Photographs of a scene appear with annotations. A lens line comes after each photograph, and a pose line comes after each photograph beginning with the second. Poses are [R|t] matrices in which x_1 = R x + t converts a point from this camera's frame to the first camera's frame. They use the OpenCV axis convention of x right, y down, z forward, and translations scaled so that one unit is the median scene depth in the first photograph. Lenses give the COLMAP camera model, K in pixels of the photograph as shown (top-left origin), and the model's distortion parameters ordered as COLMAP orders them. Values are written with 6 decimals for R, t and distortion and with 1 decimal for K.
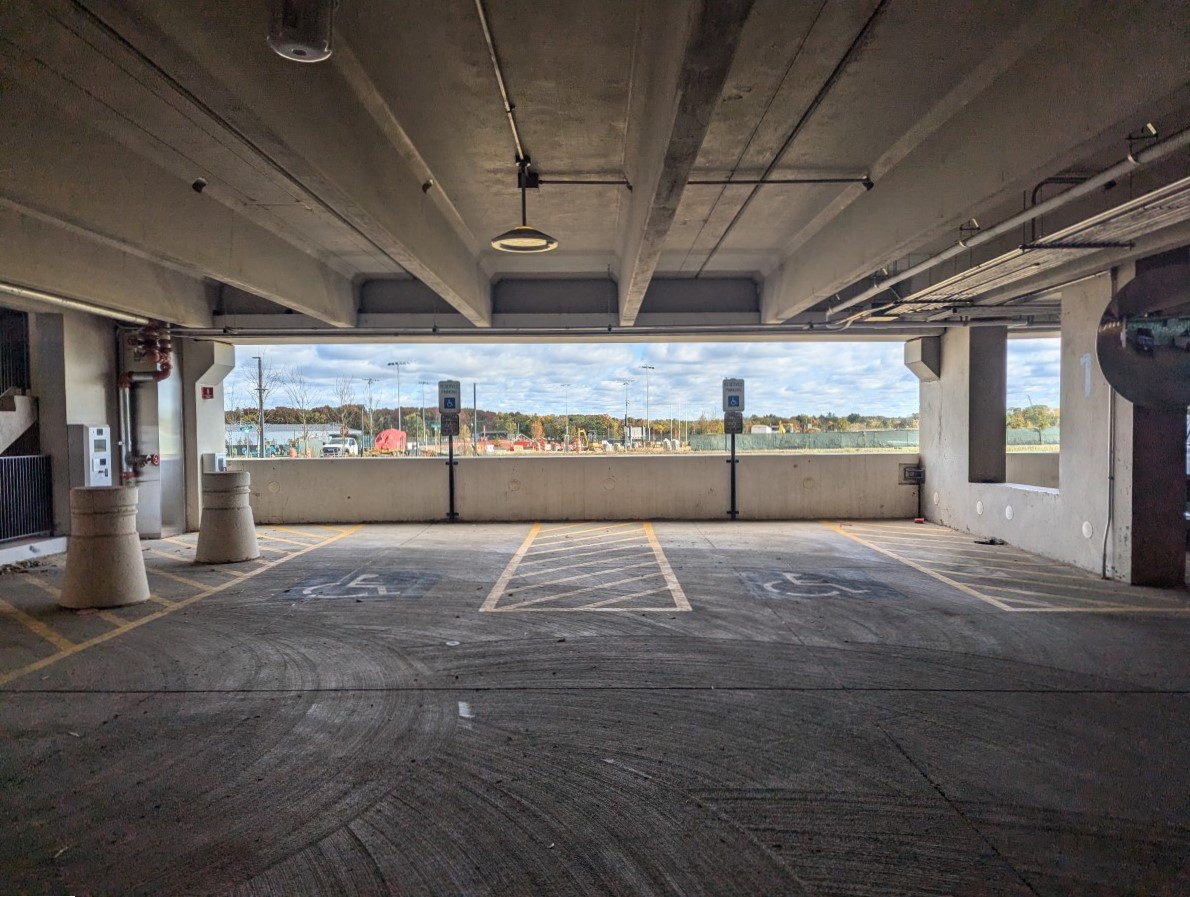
lens RADIAL K [[844.6, 0, 595.2], [0, 844.6, 453.6], [0, 0, 1]] dist [0.056812, -0.047330]
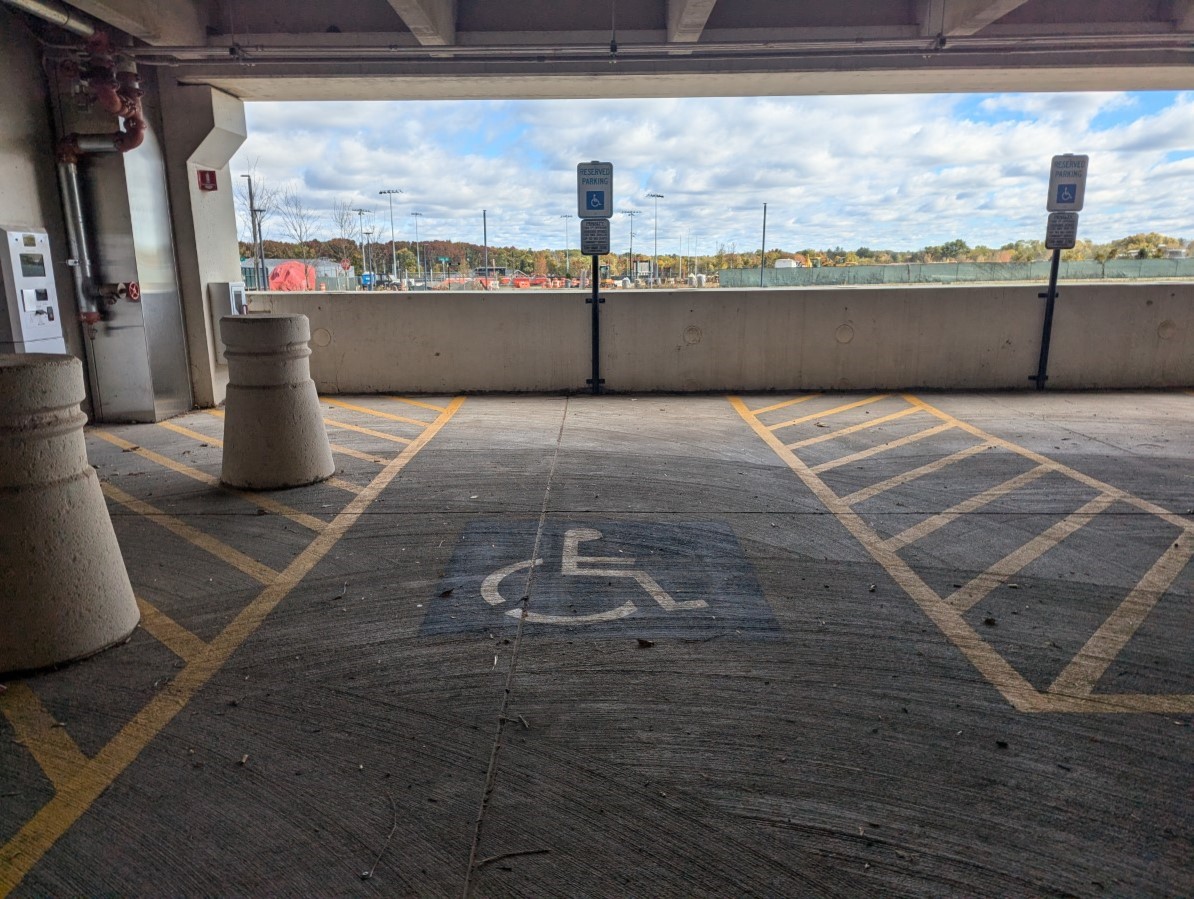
lens RADIAL K [[847.4, 0, 571.6], [0, 847.4, 457.5], [0, 0, 1]] dist [0.056812, -0.047330]
pose [[0.999776, 0.004464, -0.020707, -0.175288], [-0.000410, 0.981441, 0.191763, 0.005107], [0.021179, -0.191711, 0.981223, 0.354900]]
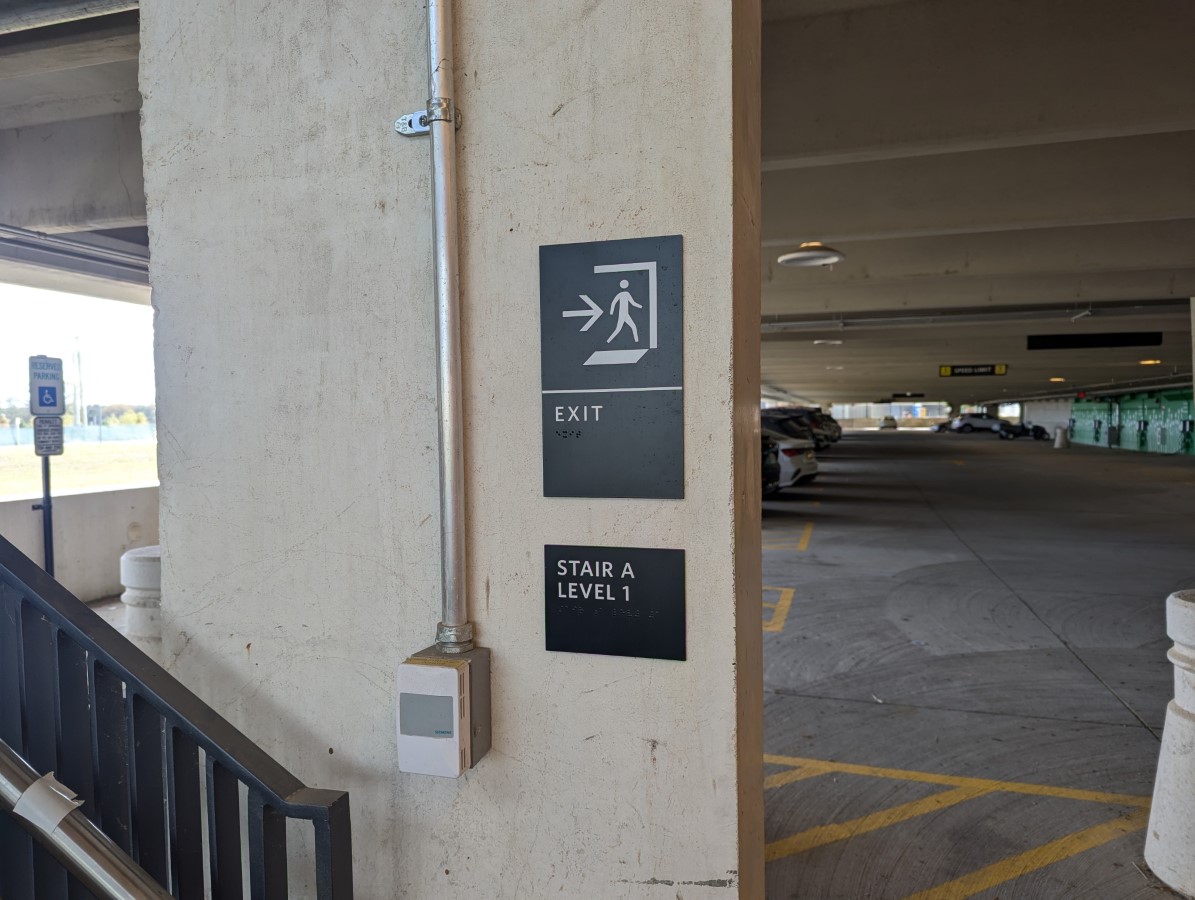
lens RADIAL K [[848.1, 0, 595.6], [0, 848.1, 455.4], [0, 0, 1]] dist [0.056812, -0.047330]
pose [[0.295180, -0.042808, 0.954482, -0.602662], [0.035832, 0.998789, 0.033714, -0.027697], [-0.954769, 0.024249, 0.296357, 0.494048]]
